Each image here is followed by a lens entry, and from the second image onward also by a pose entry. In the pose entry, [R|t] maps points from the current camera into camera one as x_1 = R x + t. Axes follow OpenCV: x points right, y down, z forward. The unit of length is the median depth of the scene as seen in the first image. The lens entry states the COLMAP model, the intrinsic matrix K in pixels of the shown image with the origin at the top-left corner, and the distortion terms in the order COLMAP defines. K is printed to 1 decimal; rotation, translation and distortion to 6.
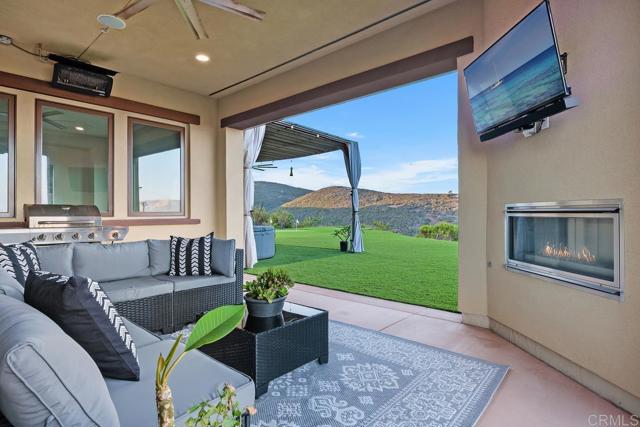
lens RADIAL K [[339.1, 0, 318.1], [0, 339.1, 212.2], [0, 0, 1]] dist [-0.000011, -0.000011]
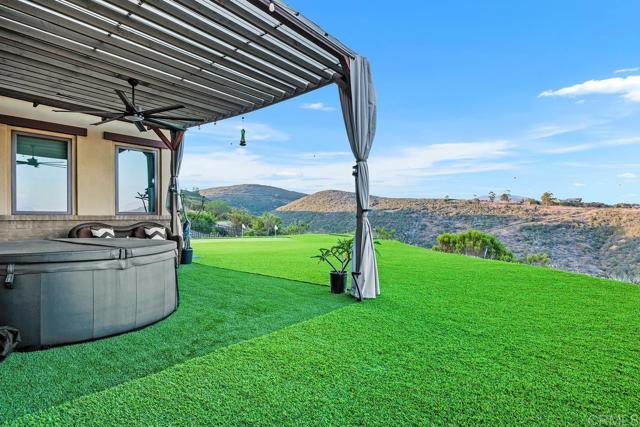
lens RADIAL K [[339.1, 0, 321.3], [0, 339.1, 216.4], [0, 0, 1]] dist [-0.000011, -0.000011]
pose [[0.999707, 0.008144, 0.022773, 0.019794], [-0.008134, 0.999967, -0.000550, 0.003416], [-0.022777, 0.000365, 0.999741, 0.252902]]
